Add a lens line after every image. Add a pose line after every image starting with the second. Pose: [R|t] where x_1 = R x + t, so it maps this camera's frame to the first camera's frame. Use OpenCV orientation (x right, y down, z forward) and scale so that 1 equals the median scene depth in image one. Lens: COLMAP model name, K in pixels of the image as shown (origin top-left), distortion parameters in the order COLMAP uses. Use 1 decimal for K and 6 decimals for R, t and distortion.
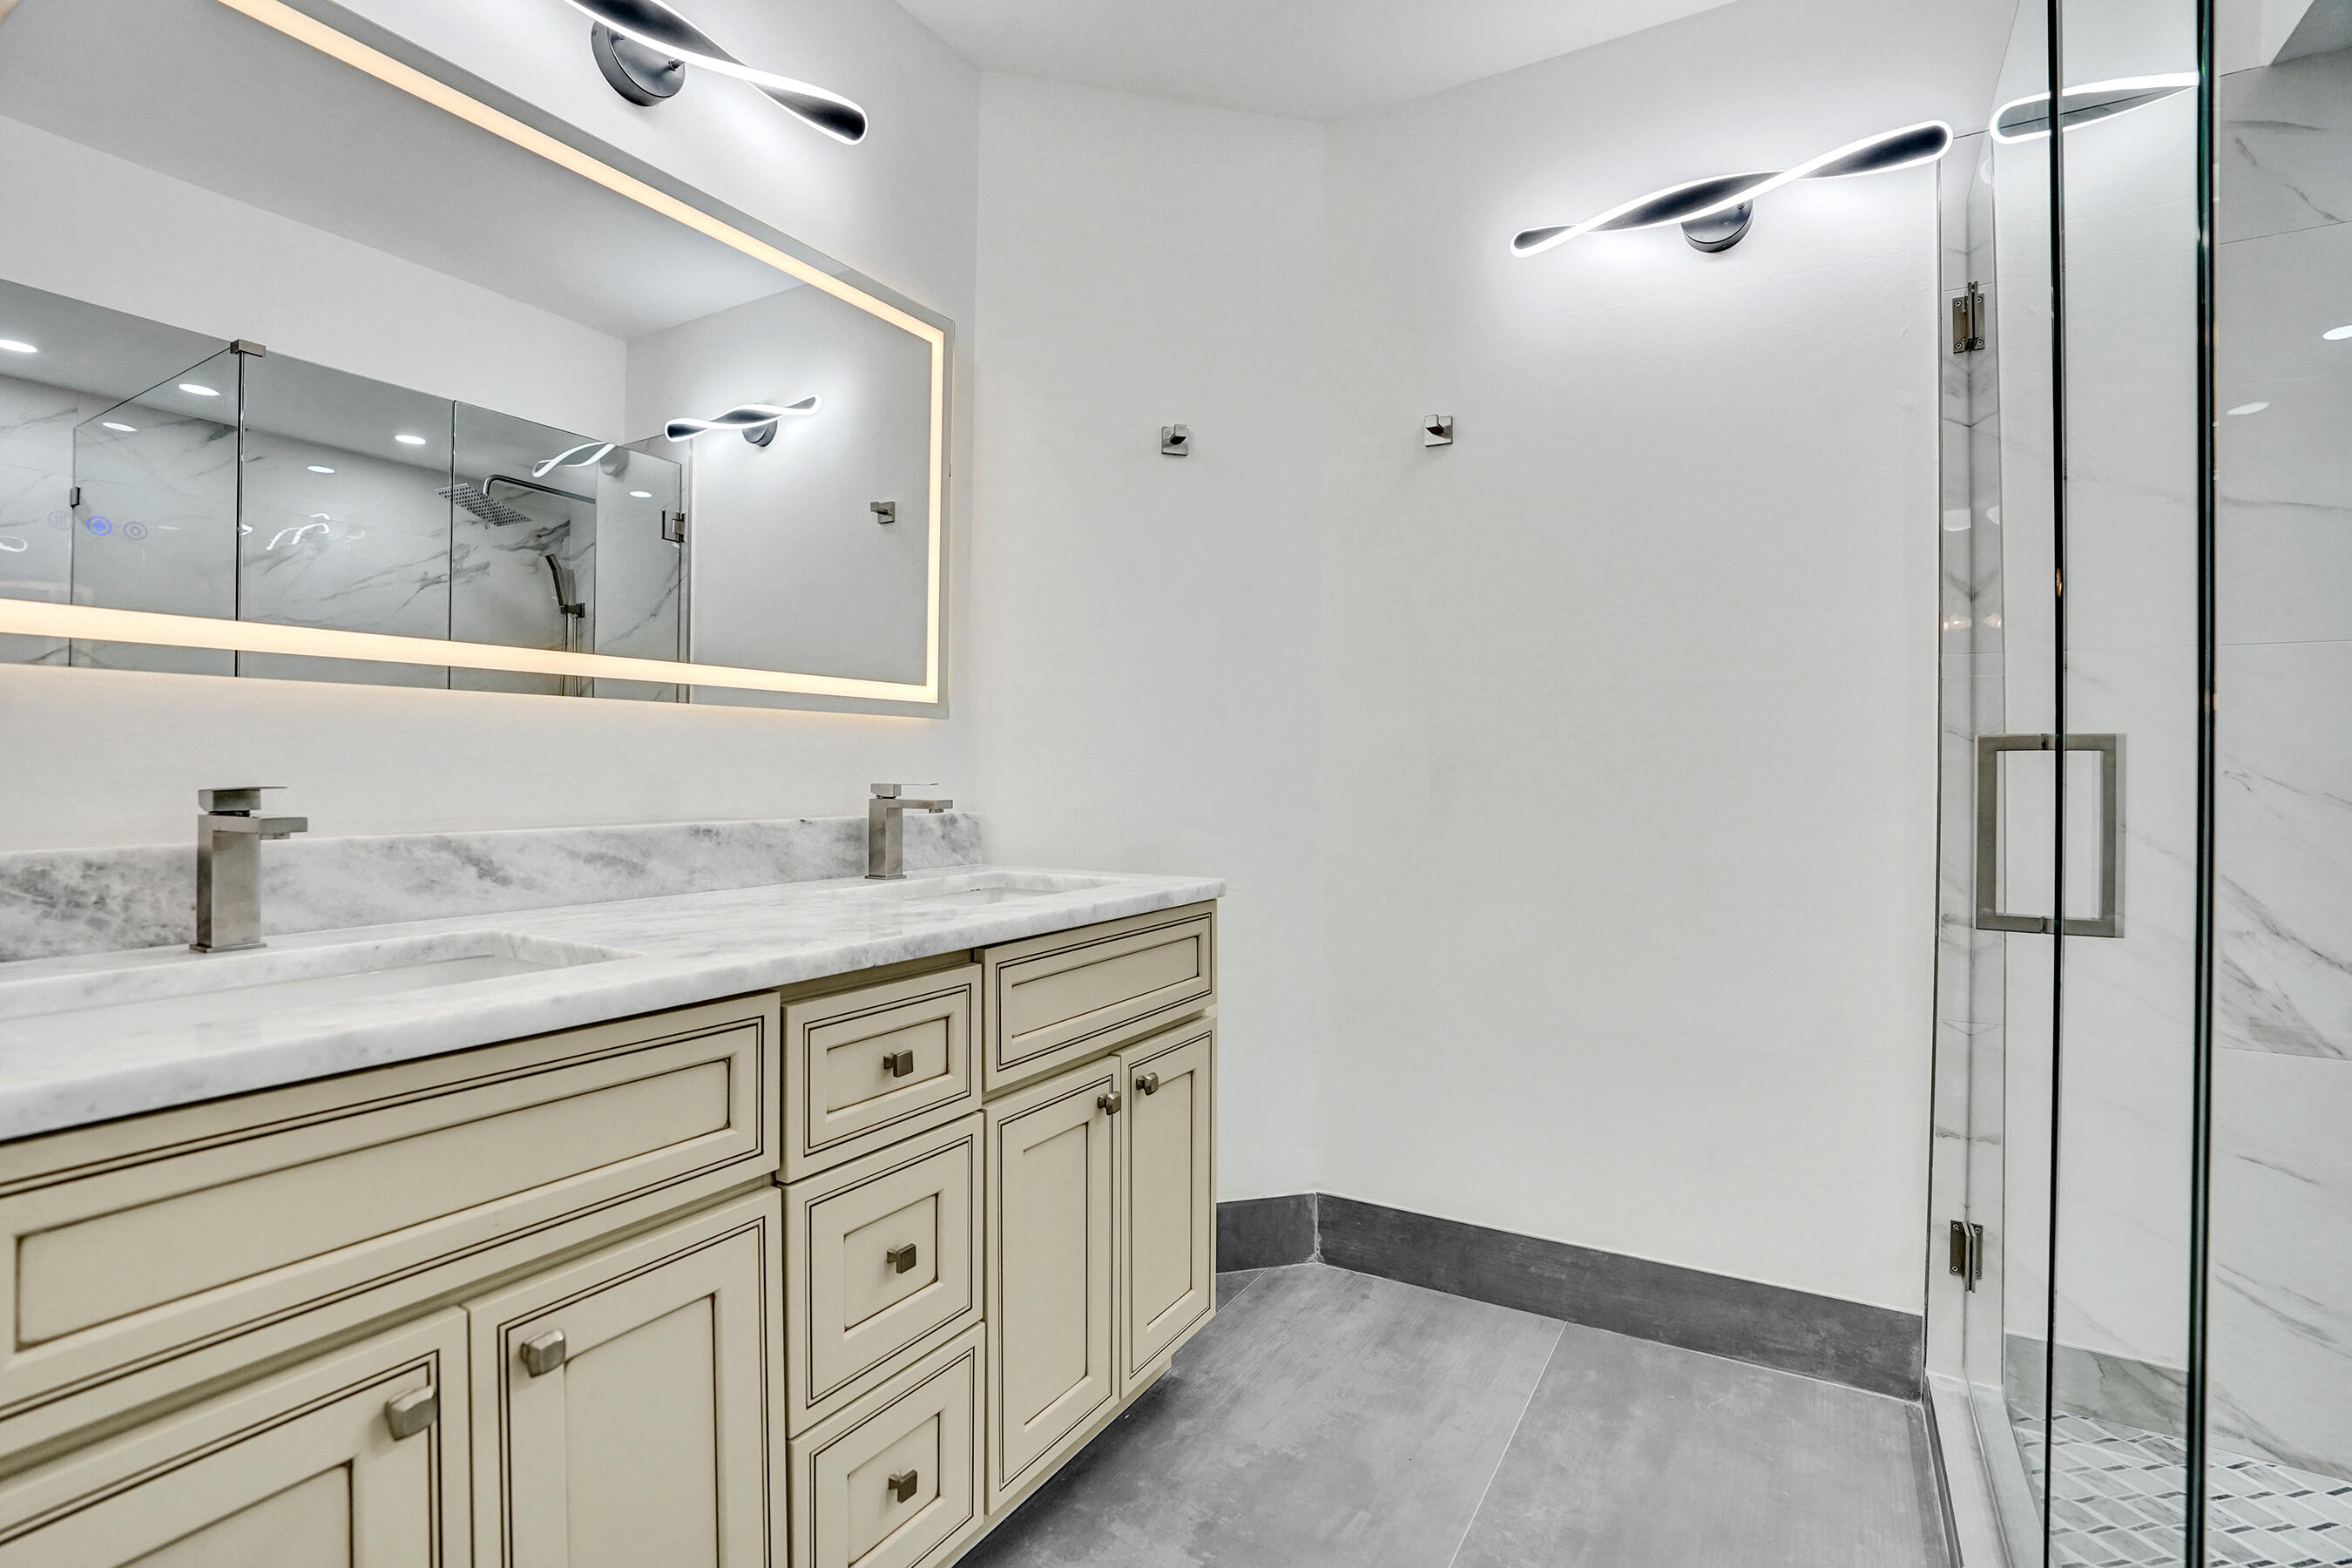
lens RADIAL K [[1085.8, 0, 1132.3], [0, 1085.8, 785.1], [0, 0, 1]] dist [-0.042757, 0.007245]
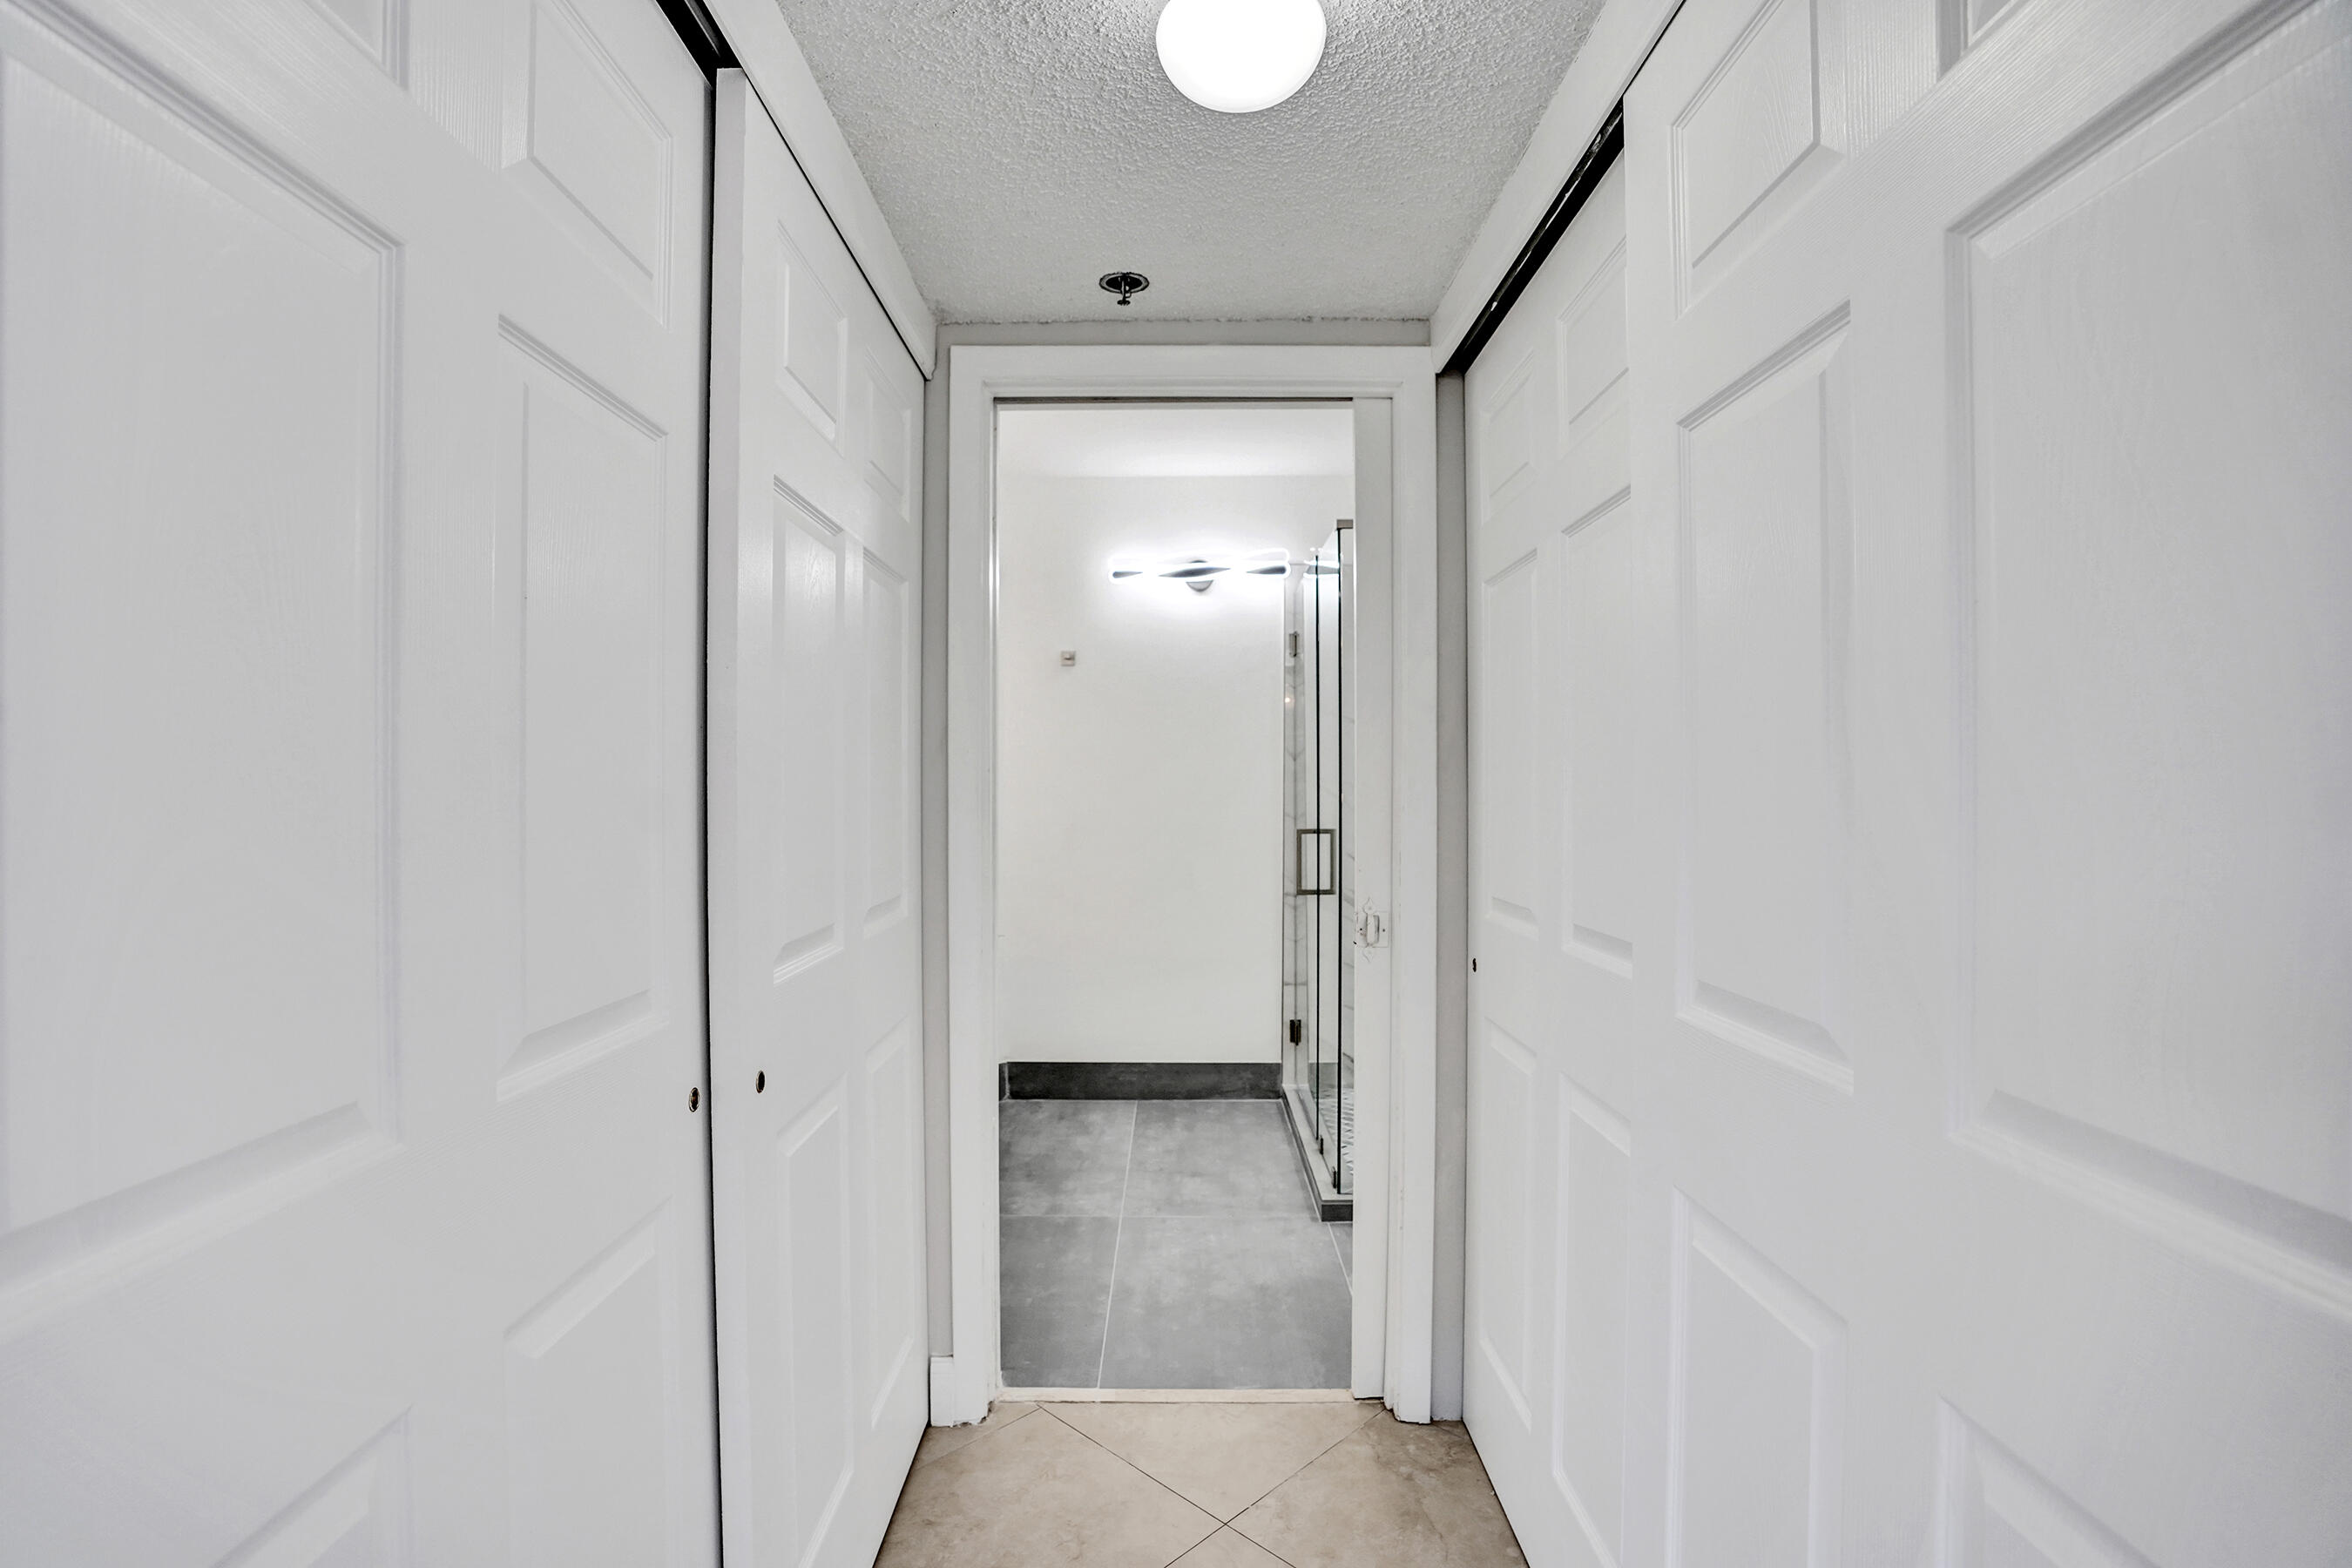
lens RADIAL K [[1085.8, 0, 1174.5], [0, 1085.8, 787.6], [0, 0, 1]] dist [-0.042757, 0.007245]
pose [[0.848417, 0.002139, 0.529325, -0.741038], [0.003114, 0.999954, -0.009032, -0.091871], [-0.529320, 0.009311, 0.848371, -0.942667]]
